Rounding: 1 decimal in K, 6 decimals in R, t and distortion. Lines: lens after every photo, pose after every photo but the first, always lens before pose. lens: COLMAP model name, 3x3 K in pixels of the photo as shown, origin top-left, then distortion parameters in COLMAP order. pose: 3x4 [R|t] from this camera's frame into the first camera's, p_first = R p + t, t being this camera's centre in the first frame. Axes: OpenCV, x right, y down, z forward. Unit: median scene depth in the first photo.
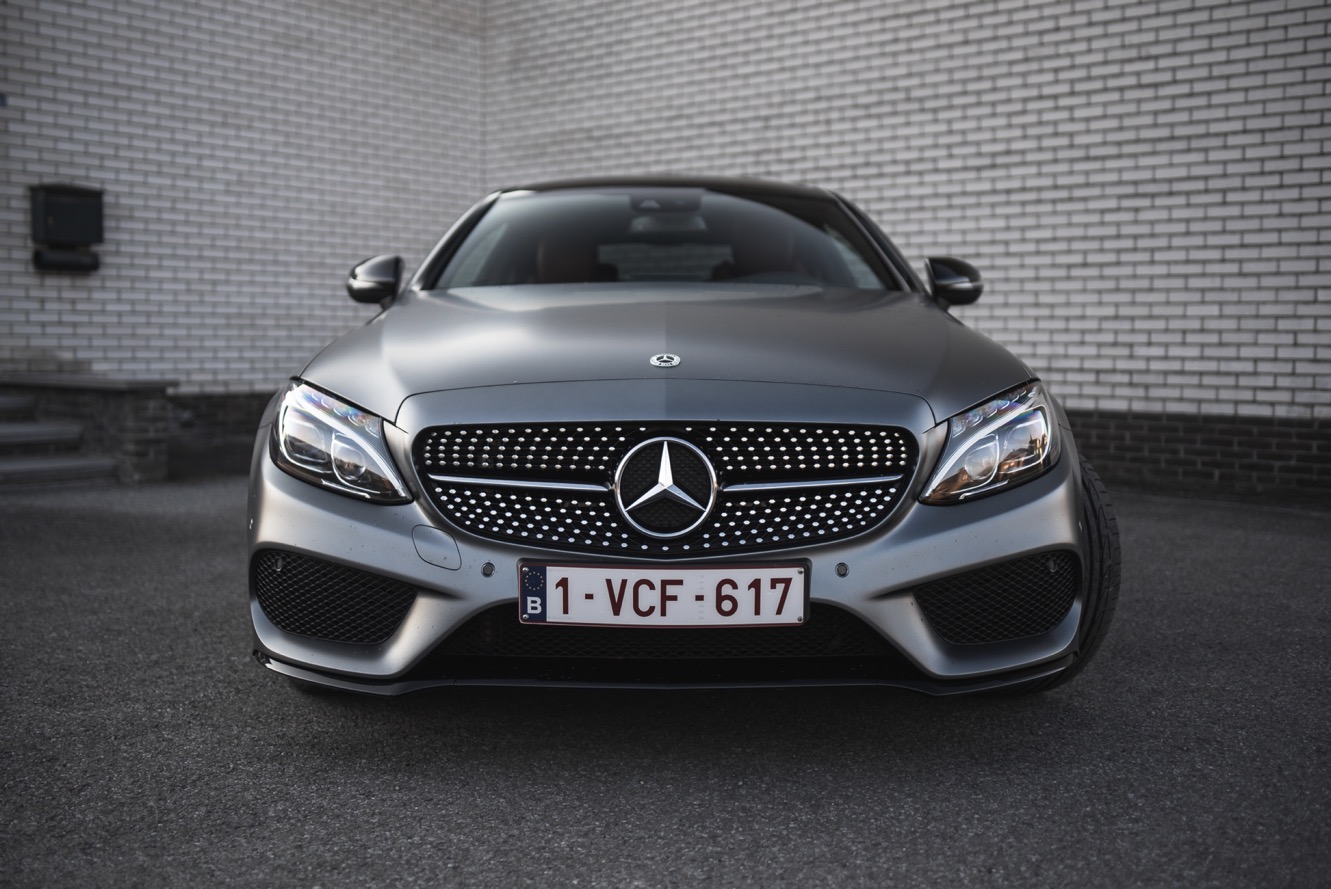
lens RADIAL K [[1339.6, 0, 670.4], [0, 1339.6, 444.3], [0, 0, 1]] dist [-0.040382, 0.027590]
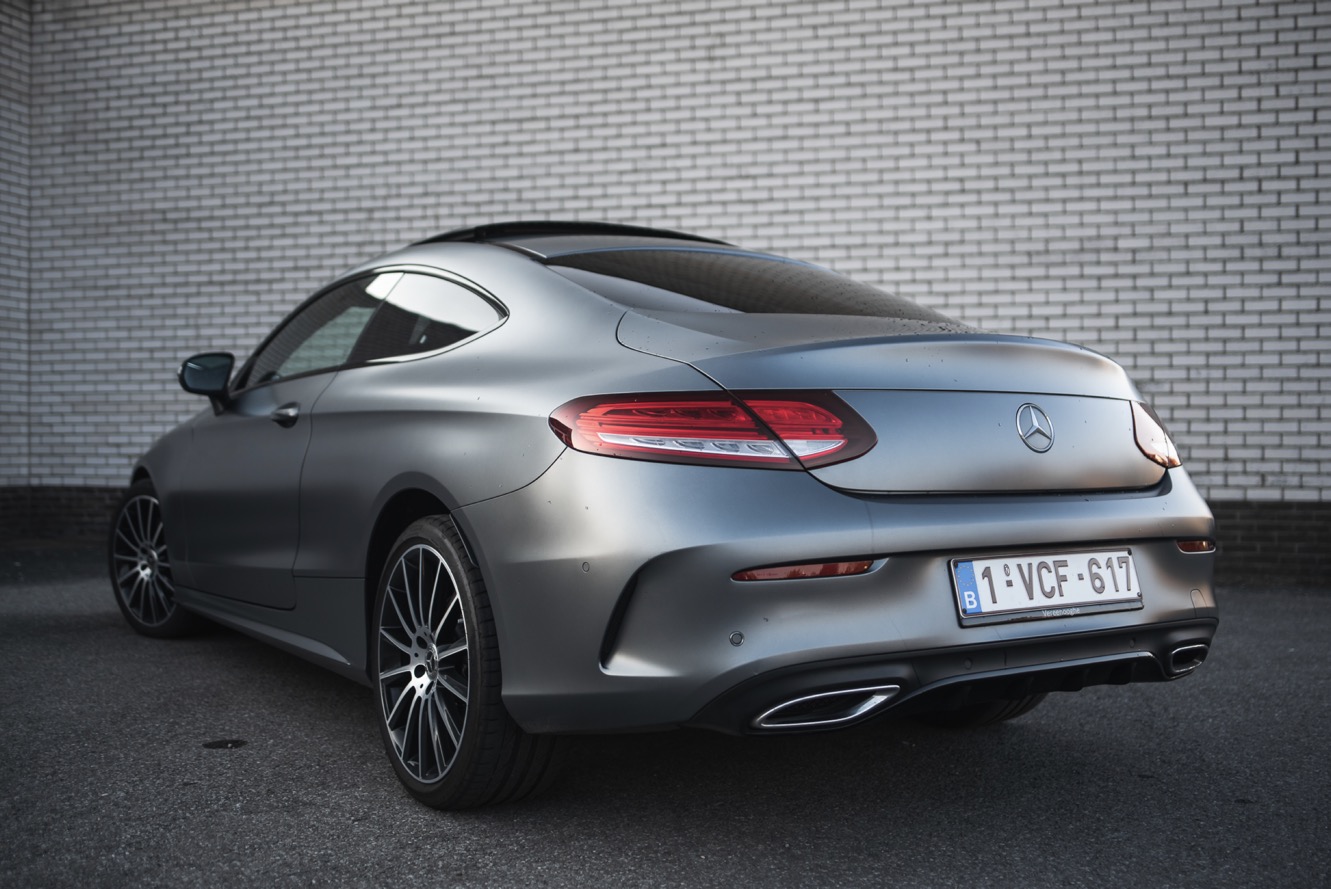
lens RADIAL K [[1346.5, 0, 660.5], [0, 1346.5, 446.1], [0, 0, 1]] dist [-0.040810, 0.030727]
pose [[0.917179, -0.011451, 0.398310, -0.153681], [0.037762, 0.997586, -0.058272, -0.002272], [-0.396681, 0.068487, 0.915398, 0.011353]]
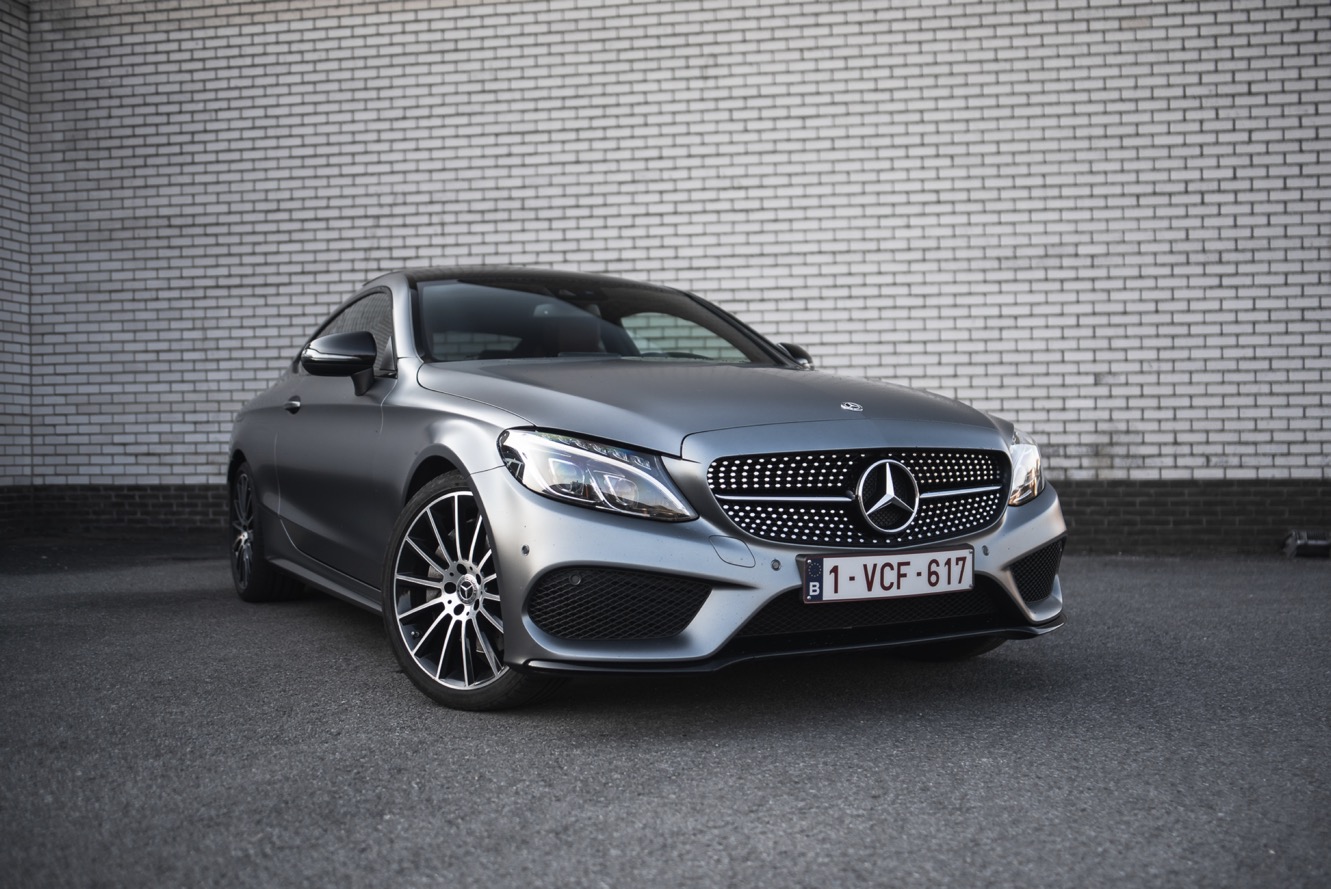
lens RADIAL K [[1364.2, 0, 683.6], [0, 1364.2, 462.2], [0, 0, 1]] dist [-0.031438, 0.017458]
pose [[0.879720, -0.021951, 0.474984, -0.267741], [0.053018, 0.997233, -0.052108, 0.018474], [-0.472526, 0.071023, 0.878450, -0.042079]]
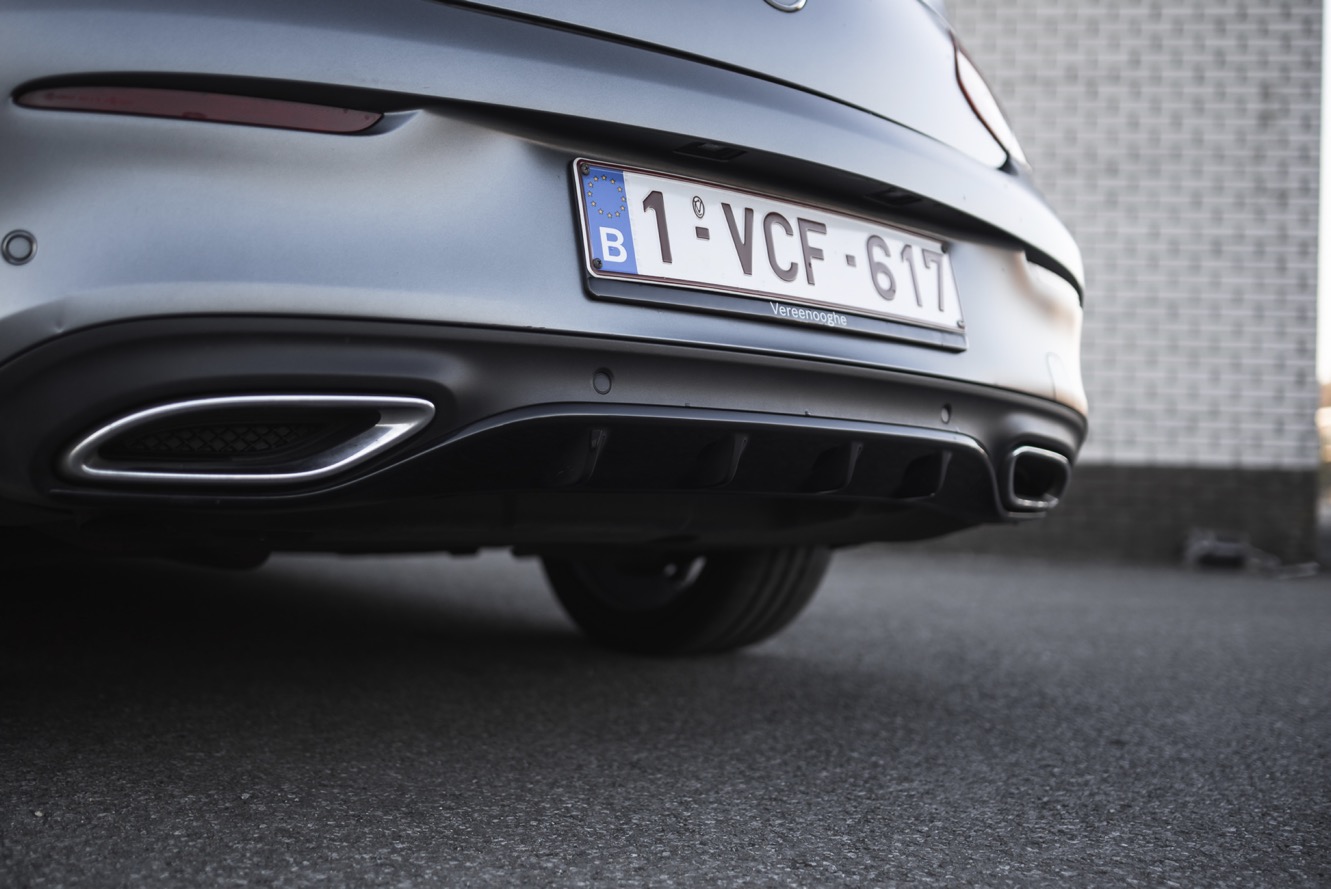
lens RADIAL K [[1401.0, 0, 665.5], [0, 1401.0, 444.5], [0, 0, 1]] dist [-0.038109, -0.002157]
pose [[0.847832, 0.032251, 0.529283, -0.034542], [0.011936, 0.996735, -0.079855, 0.052947], [-0.530131, 0.074022, 0.844679, 0.146213]]
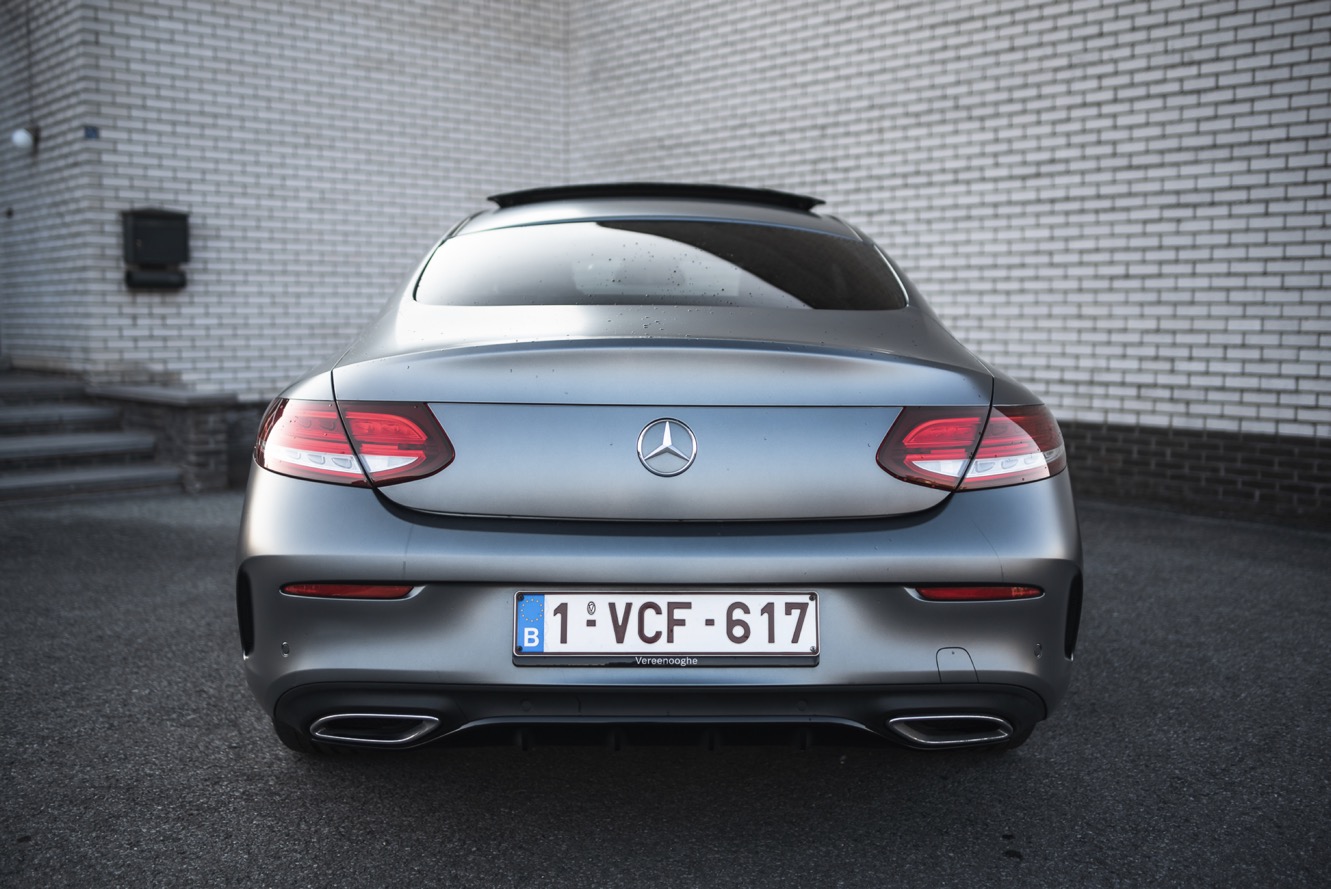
lens RADIAL K [[1322.8, 0, 665.5], [0, 1322.8, 444.5], [0, 0, 1]] dist [-0.037698, 0.021485]
pose [[0.990333, 0.007976, -0.138481, 0.110793], [-0.005139, 0.999770, 0.020831, -0.029982], [0.138615, -0.019918, 0.990146, -0.004081]]
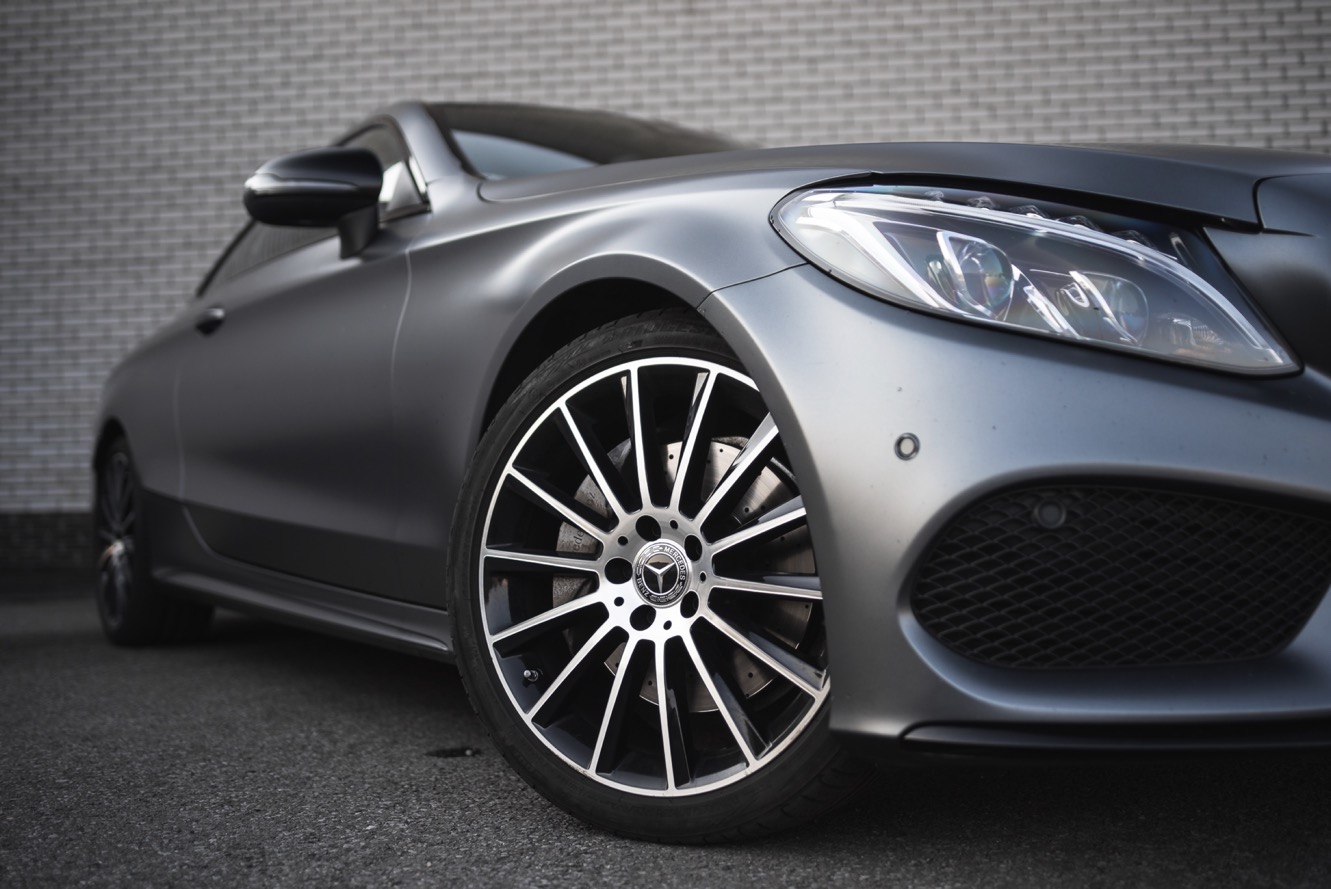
lens RADIAL K [[1322.8, 0, 665.5], [0, 1322.8, 444.5], [0, 0, 1]] dist [-0.037698, 0.021485]
pose [[0.829161, 0.006764, 0.558969, -0.226612], [0.065356, 0.991896, -0.108950, 0.036500], [-0.555176, 0.126869, 0.822000, 0.235515]]
